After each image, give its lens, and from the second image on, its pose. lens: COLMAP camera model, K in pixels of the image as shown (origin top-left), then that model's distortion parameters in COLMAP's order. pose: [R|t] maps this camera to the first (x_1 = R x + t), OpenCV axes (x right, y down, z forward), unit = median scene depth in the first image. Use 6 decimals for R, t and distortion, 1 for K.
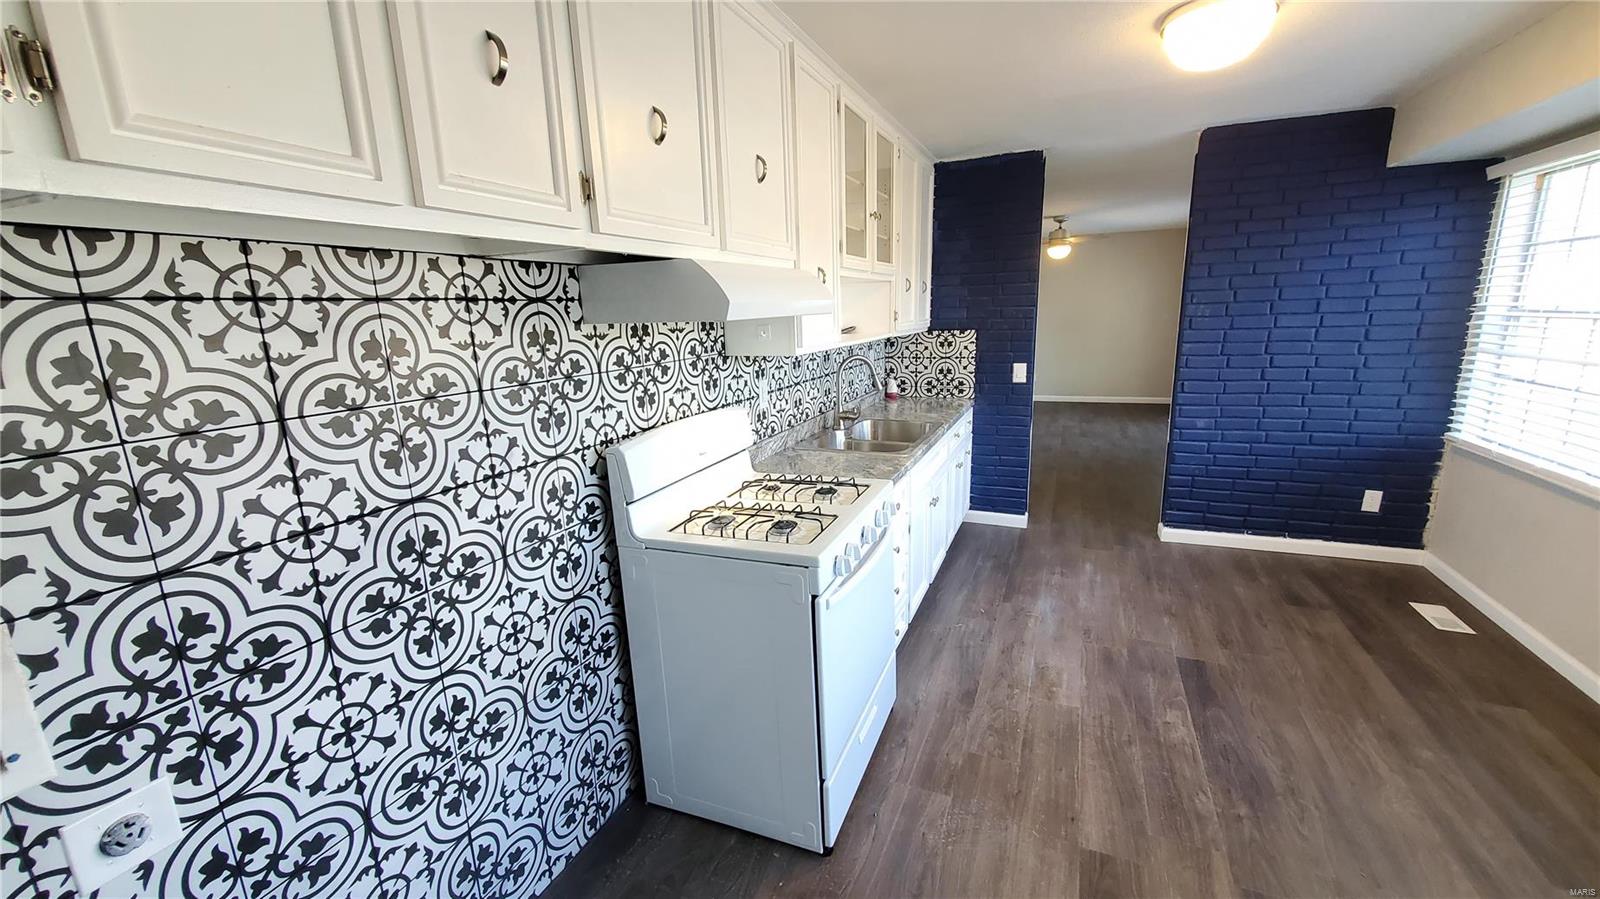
lens RADIAL K [[632.6, 0, 799.0], [0, 632.6, 457.2], [0, 0, 1]] dist [-0.000535, -0.000461]
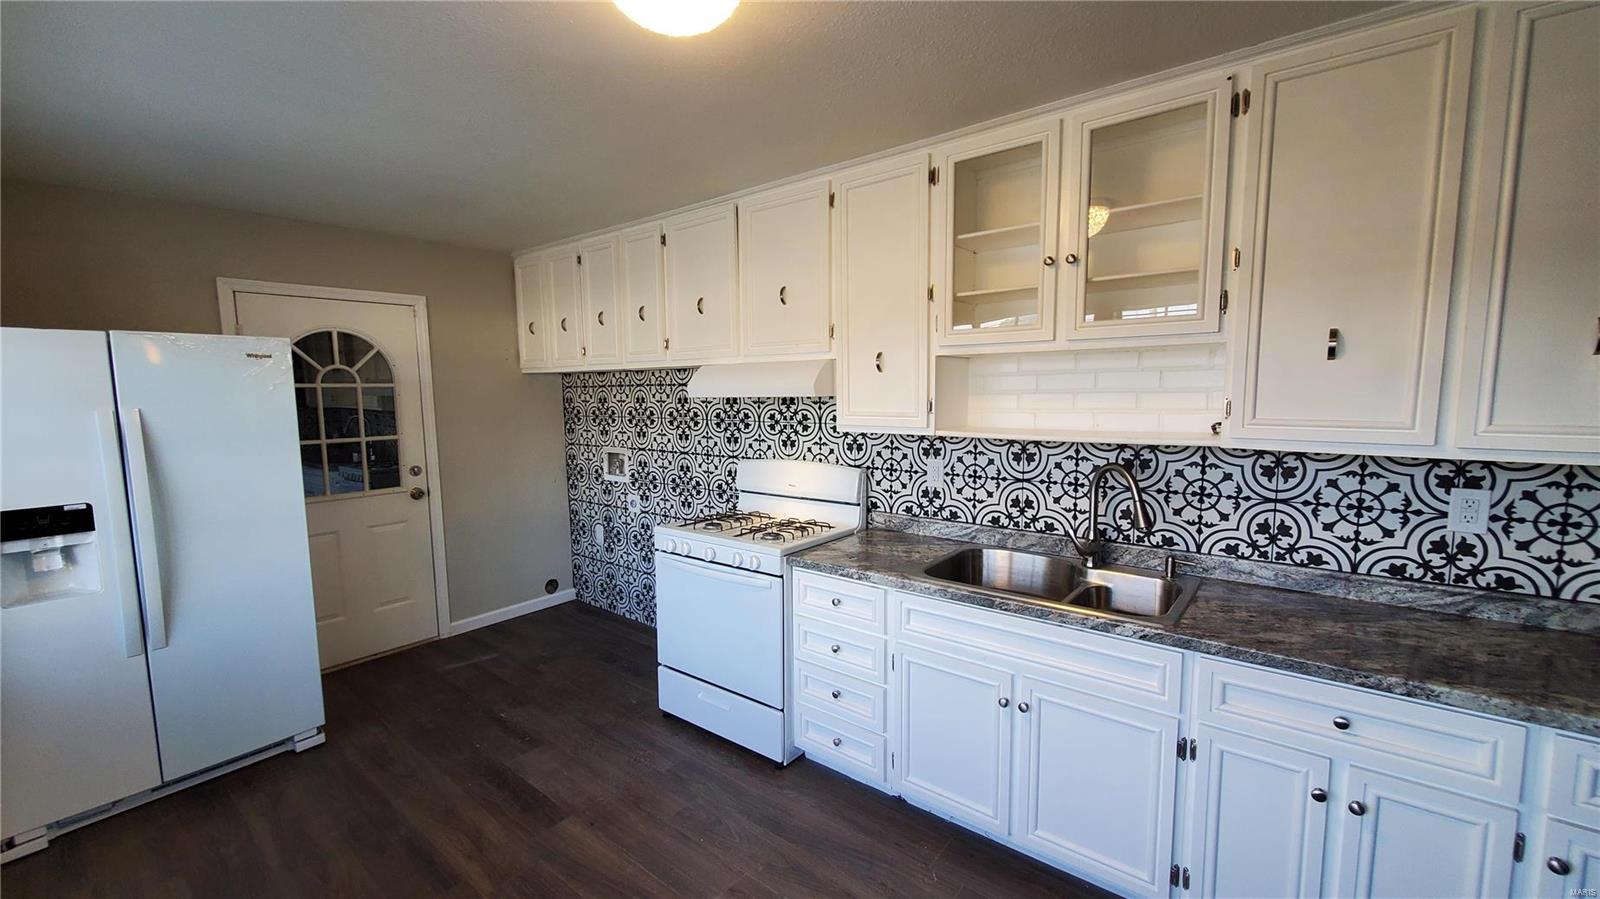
lens RADIAL K [[637.3, 0, 804.2], [0, 637.3, 456.2], [0, 0, 1]] dist [0.008091, -0.003846]
pose [[-0.263950, 0.141058, -0.954166, 1.480655], [-0.198862, 0.960036, 0.196937, -0.438209], [0.943814, 0.241729, -0.225351, 1.594472]]
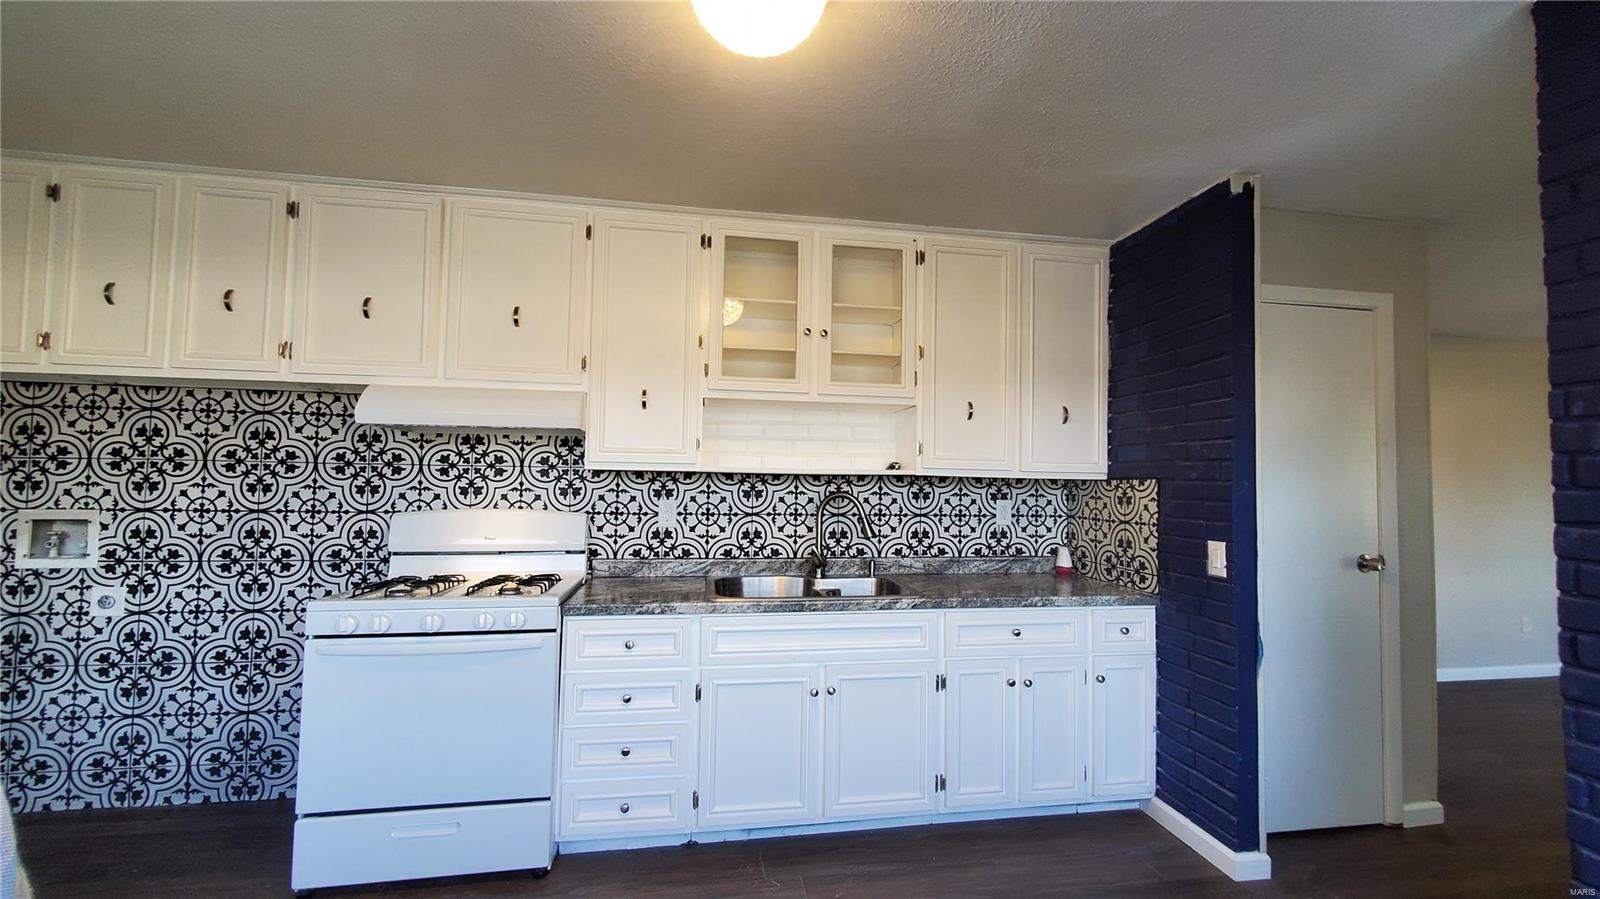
lens RADIAL K [[632.6, 0, 799.0], [0, 632.6, 457.2], [0, 0, 1]] dist [-0.000535, -0.000461]
pose [[0.536309, 0.006977, -0.843993, 1.441057], [-0.224065, 0.965262, -0.134401, -0.152052], [0.813737, 0.261189, 0.519242, 0.958248]]
